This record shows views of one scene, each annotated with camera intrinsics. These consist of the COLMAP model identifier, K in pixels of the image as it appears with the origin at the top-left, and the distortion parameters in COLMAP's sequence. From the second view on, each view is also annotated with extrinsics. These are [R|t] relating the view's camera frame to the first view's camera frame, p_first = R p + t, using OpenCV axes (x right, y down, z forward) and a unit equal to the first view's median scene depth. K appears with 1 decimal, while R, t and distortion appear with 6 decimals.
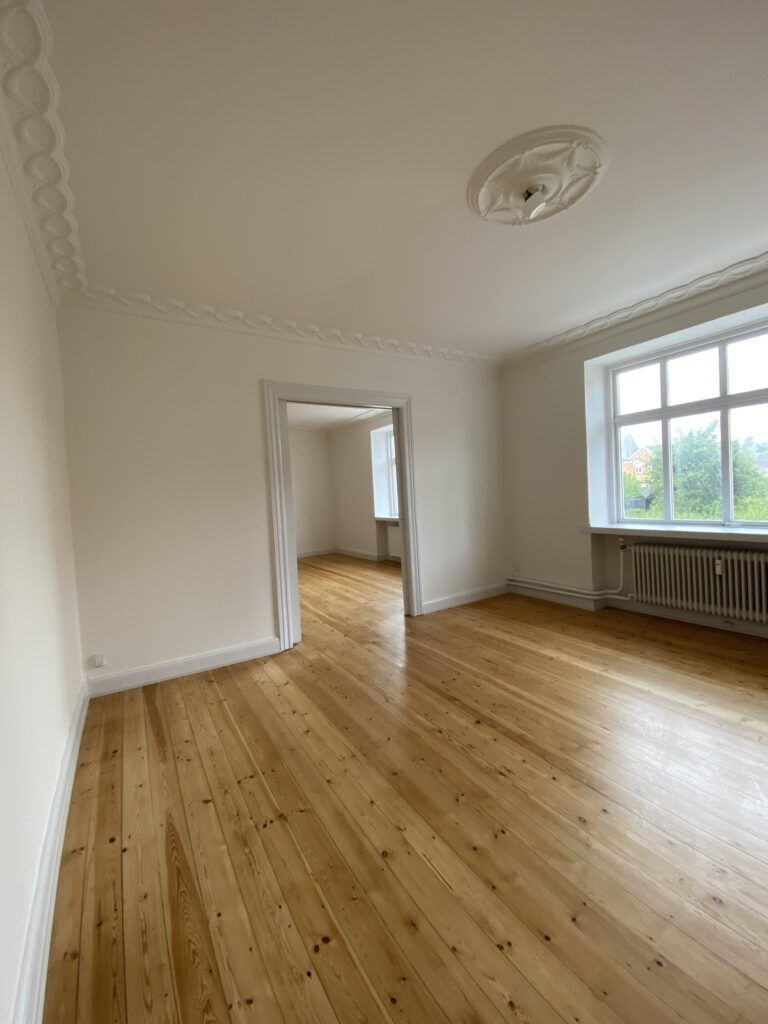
lens RADIAL K [[390.0, 0, 384.0], [0, 390.0, 512.0], [0, 0, 1]] dist [0.000271, -0.000006]
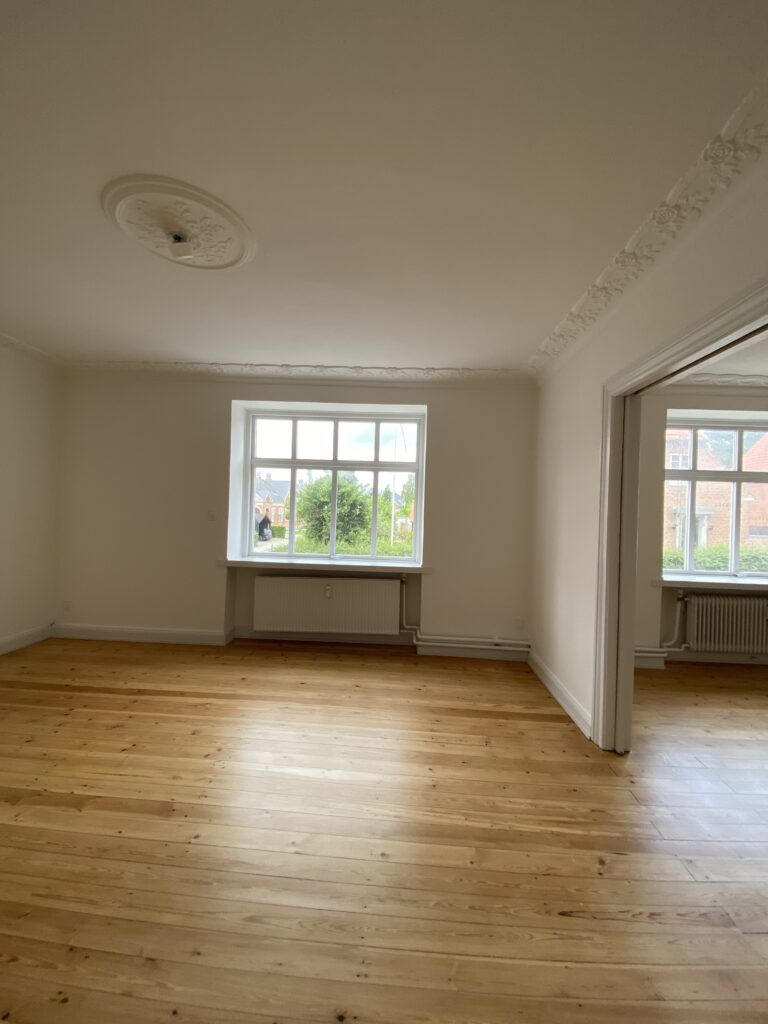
lens RADIAL K [[390.0, 0, 384.0], [0, 390.0, 512.0], [0, 0, 1]] dist [0.000271, -0.000006]
pose [[0.593900, 0.088423, 0.799665, -0.063781], [-0.022595, 0.995383, -0.093284, -0.002150], [-0.804221, 0.037333, 0.593156, 0.095156]]
